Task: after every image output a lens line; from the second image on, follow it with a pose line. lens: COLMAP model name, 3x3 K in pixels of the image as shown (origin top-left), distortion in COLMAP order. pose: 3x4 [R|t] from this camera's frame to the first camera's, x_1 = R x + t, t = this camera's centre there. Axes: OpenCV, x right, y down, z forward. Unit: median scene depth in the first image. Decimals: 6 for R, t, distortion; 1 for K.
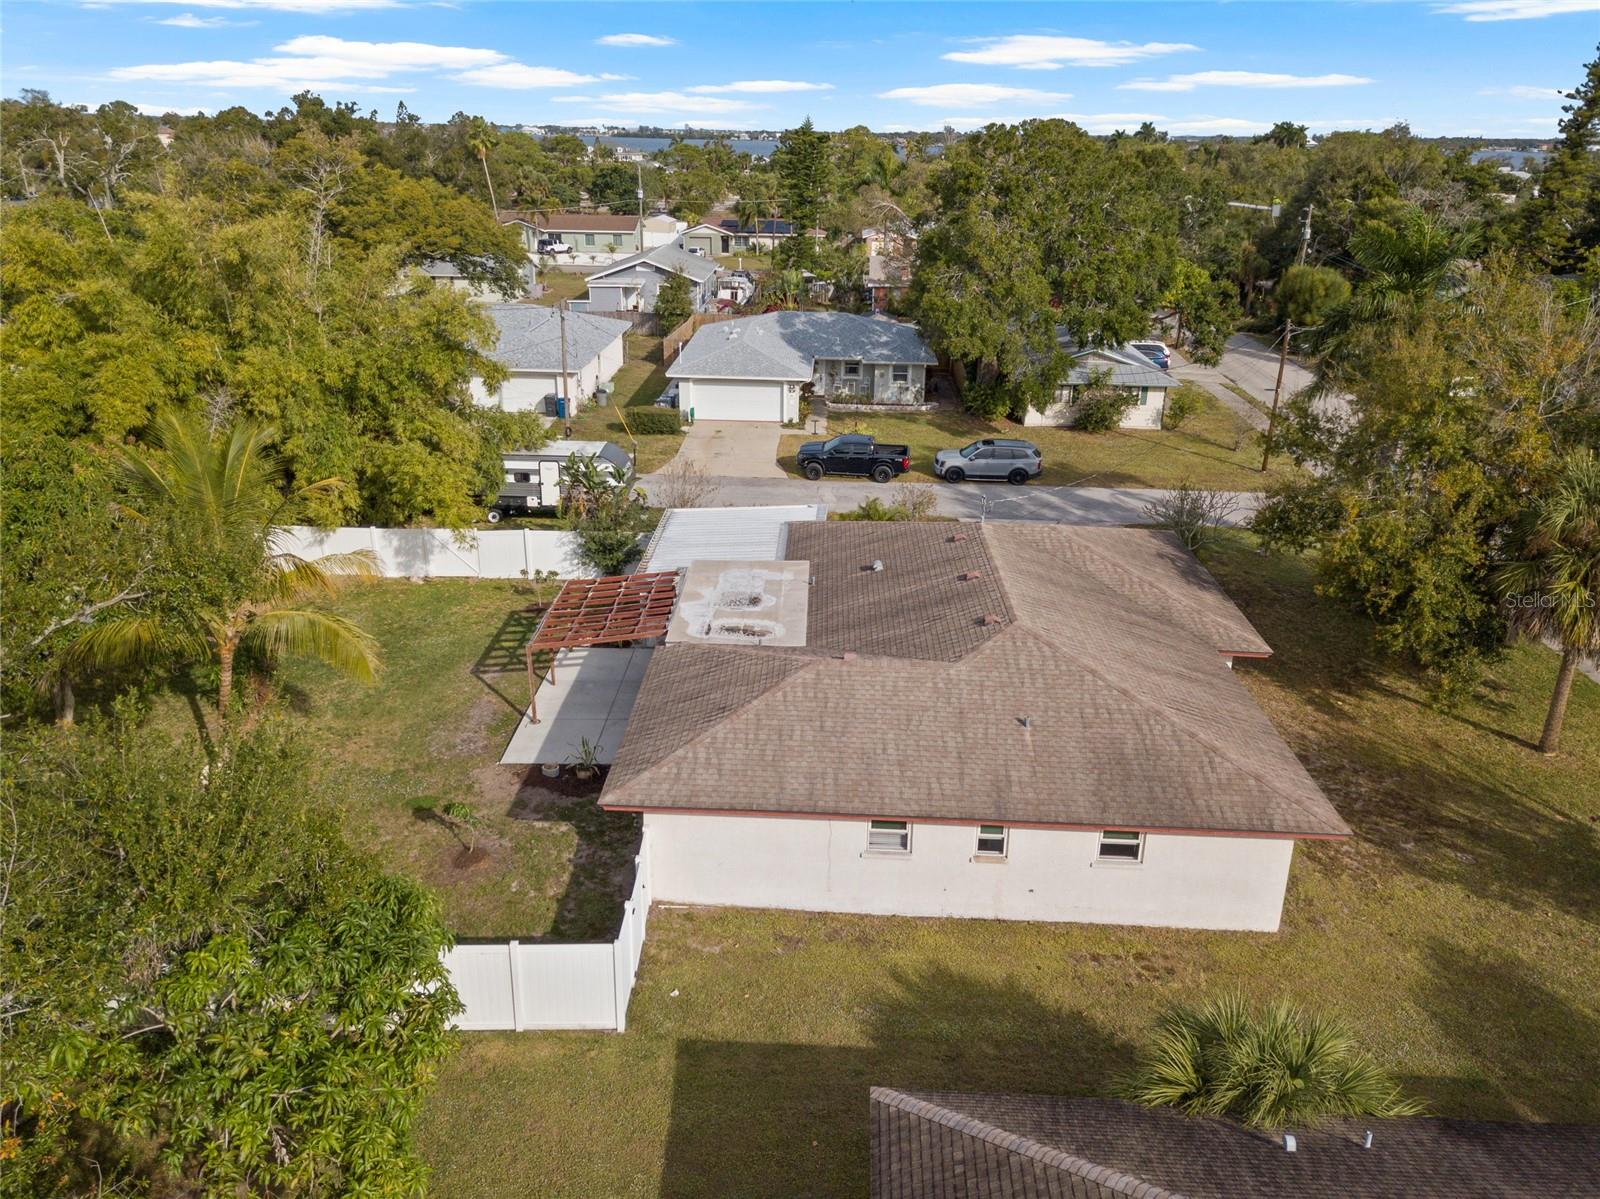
lens RADIAL K [[1232.2, 0, 795.7], [0, 1232.2, 602.9], [0, 0, 1]] dist [0.038712, -0.007761]
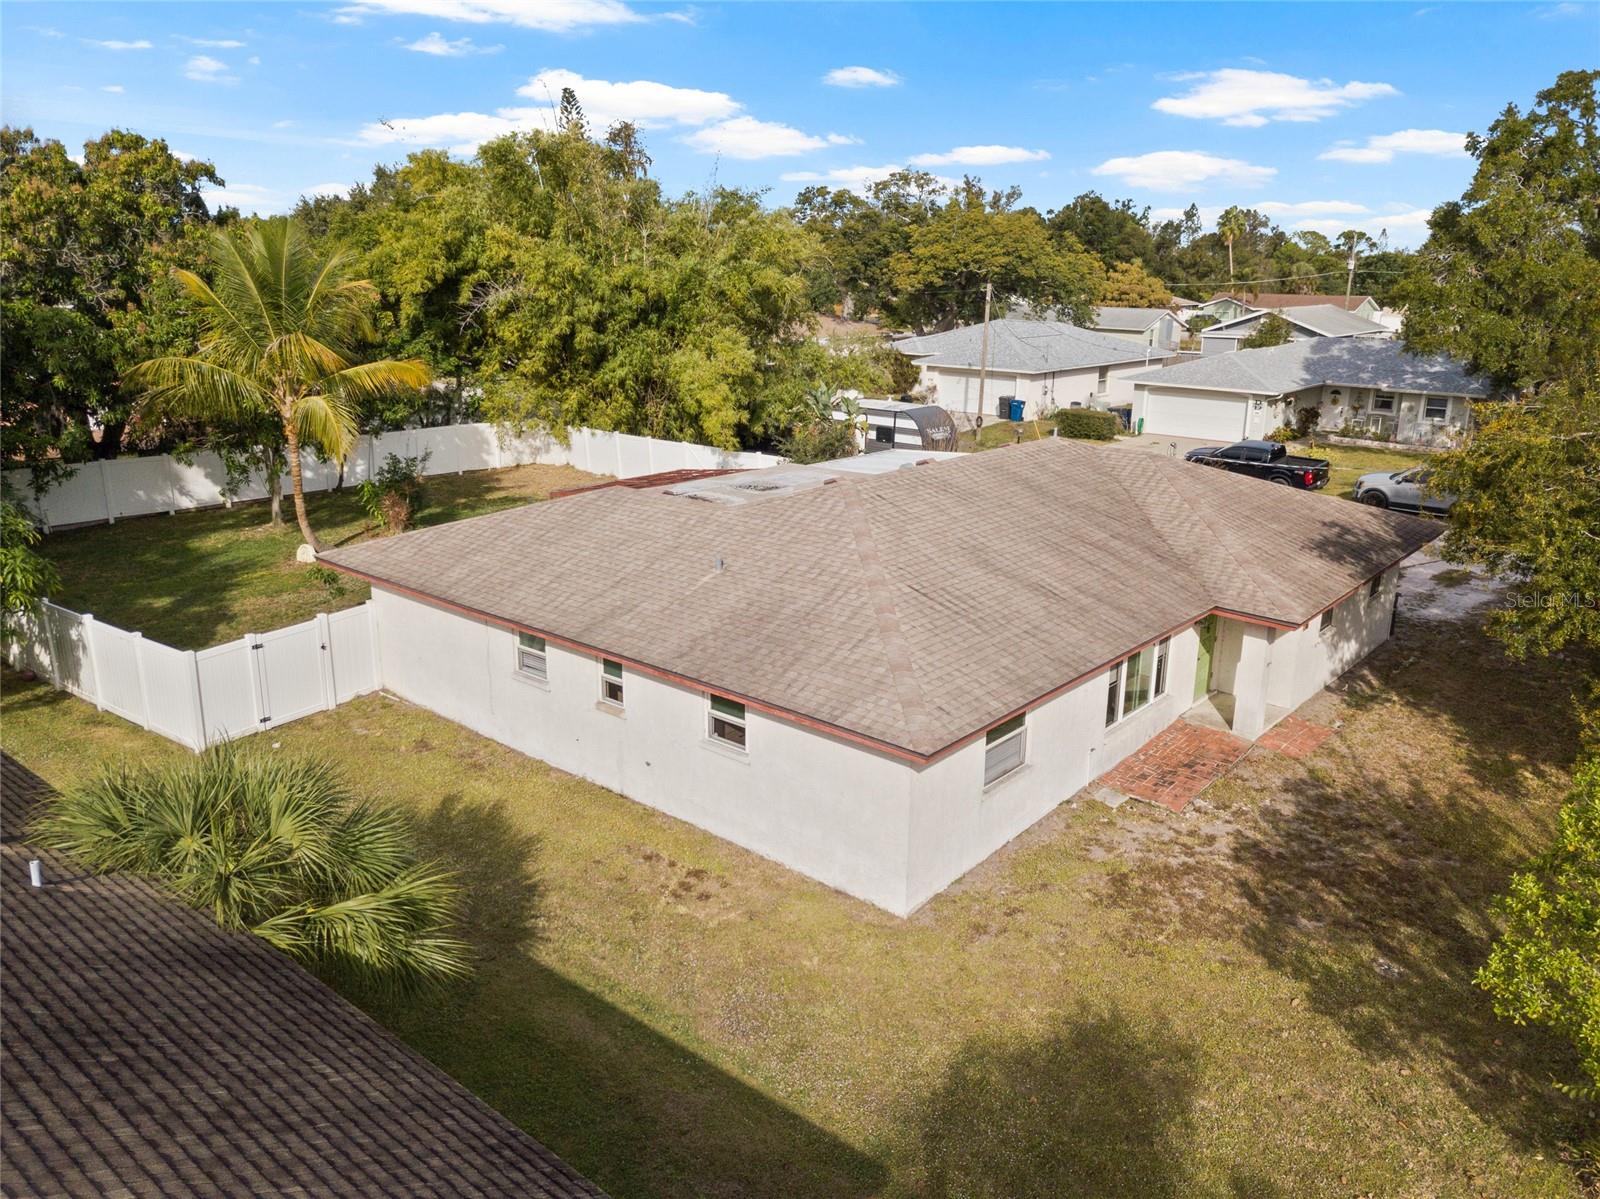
lens RADIAL K [[1232.2, 0, 799.8], [0, 1232.2, 597.2], [0, 0, 1]] dist [0.038712, -0.007761]
pose [[0.786406, 0.163071, -0.595797, 0.521094], [-0.226685, 0.973416, -0.032781, 0.099032], [0.574612, 0.160838, 0.802466, 0.307036]]
